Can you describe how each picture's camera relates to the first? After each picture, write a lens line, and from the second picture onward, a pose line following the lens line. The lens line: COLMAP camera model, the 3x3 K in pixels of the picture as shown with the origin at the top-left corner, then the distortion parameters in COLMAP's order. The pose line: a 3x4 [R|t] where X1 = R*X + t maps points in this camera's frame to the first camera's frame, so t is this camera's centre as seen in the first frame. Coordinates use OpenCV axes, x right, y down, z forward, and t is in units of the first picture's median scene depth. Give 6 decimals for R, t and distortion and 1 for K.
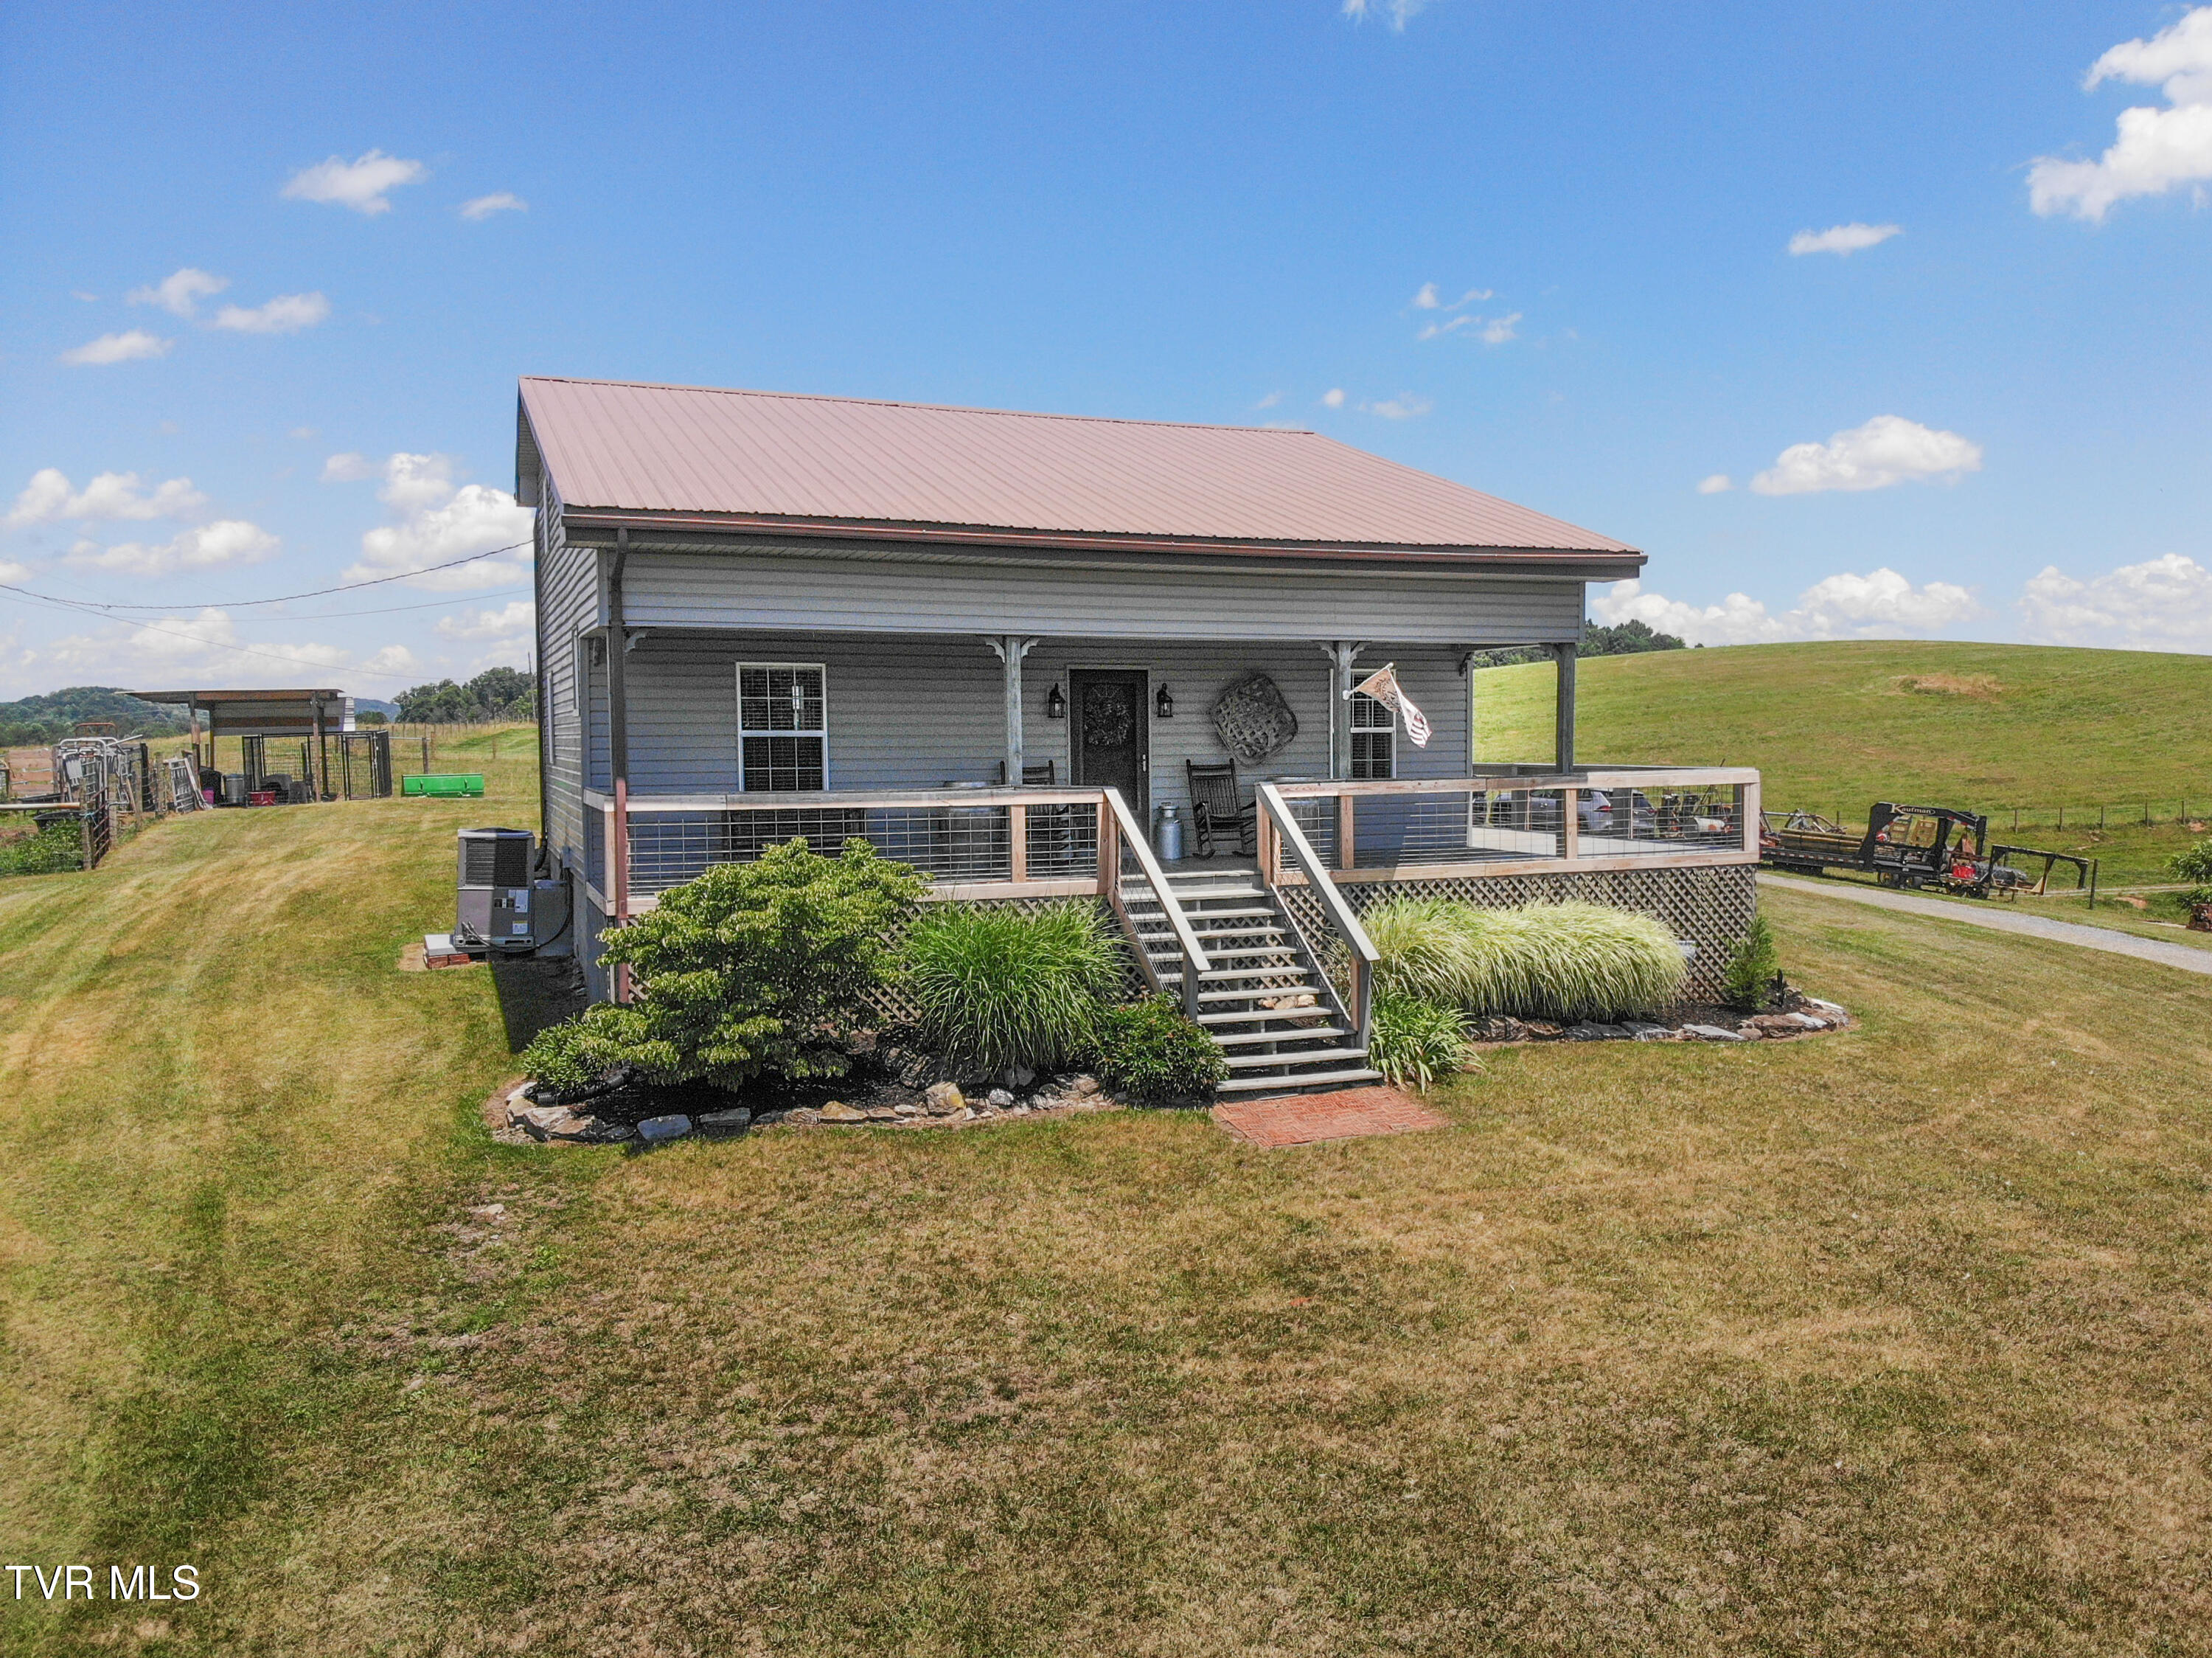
lens RADIAL K [[1615.3, 0, 1114.9], [0, 1615.3, 831.9], [0, 0, 1]] dist [0.070941, -0.177519]
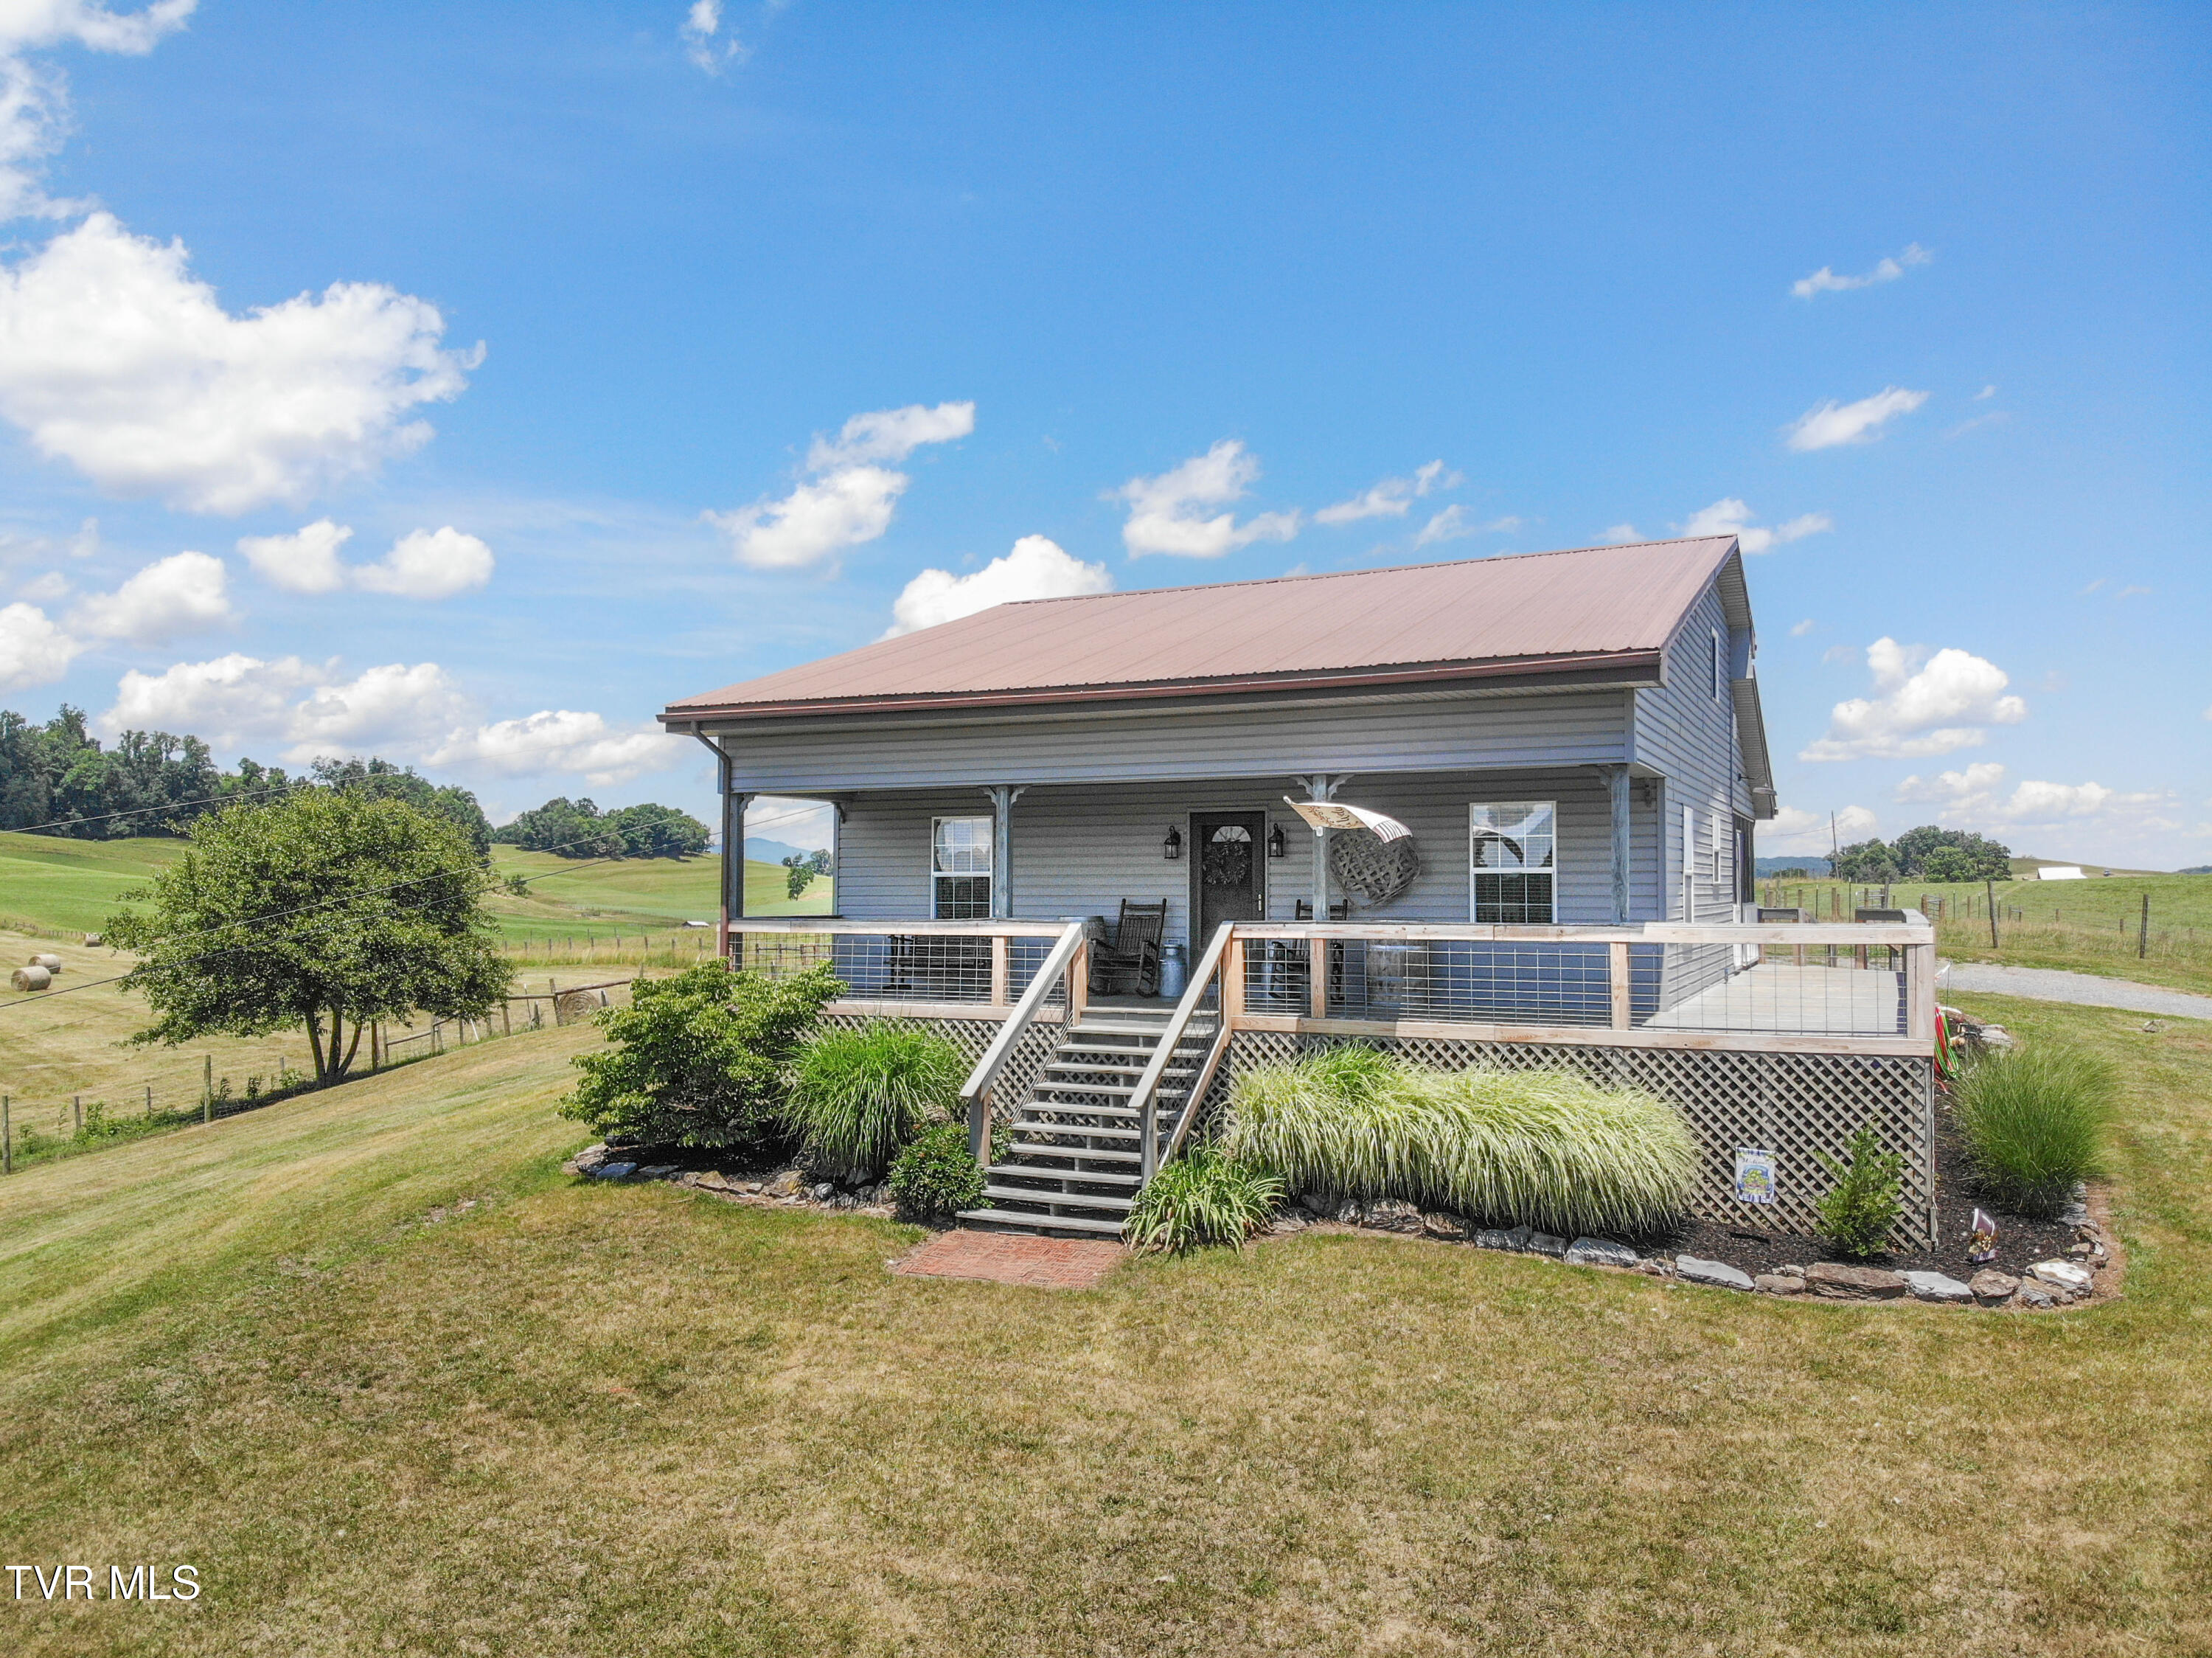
lens RADIAL K [[1615.3, 0, 1182.1], [0, 1615.3, 848.1], [0, 0, 1]] dist [0.070941, -0.177519]
pose [[0.693399, -0.009381, -0.720493, 0.717115], [-0.042416, 0.997650, -0.053811, -0.020714], [0.719305, 0.067873, 0.691371, 0.282614]]
